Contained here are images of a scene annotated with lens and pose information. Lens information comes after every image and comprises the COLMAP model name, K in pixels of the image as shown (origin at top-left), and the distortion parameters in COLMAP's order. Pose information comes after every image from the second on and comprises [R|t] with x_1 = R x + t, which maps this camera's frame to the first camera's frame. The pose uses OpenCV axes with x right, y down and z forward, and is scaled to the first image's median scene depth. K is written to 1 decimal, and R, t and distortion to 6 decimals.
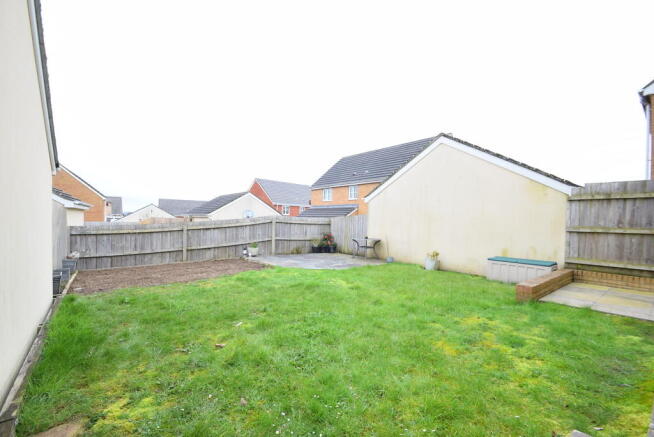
lens RADIAL K [[281.7, 0, 327.0], [0, 281.7, 218.5], [0, 0, 1]] dist [0.012404, -0.010550]
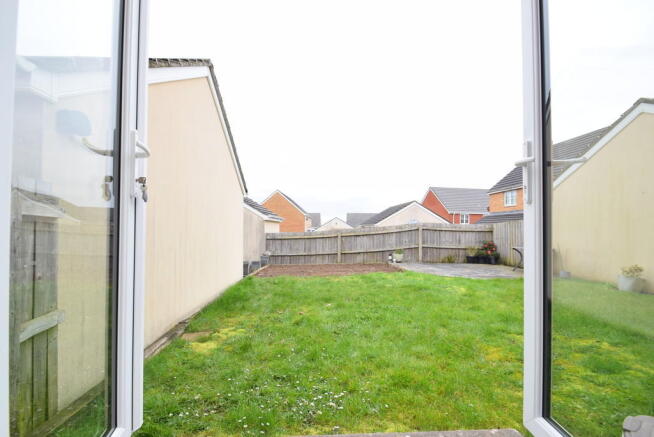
lens RADIAL K [[281.7, 0, 327.0], [0, 281.7, 218.5], [0, 0, 1]] dist [0.012404, -0.010550]
pose [[0.830277, -0.035278, -0.556233, 0.101437], [0.015195, 0.999057, -0.040681, 0.011275], [0.557144, 0.025324, 0.830030, -0.012870]]
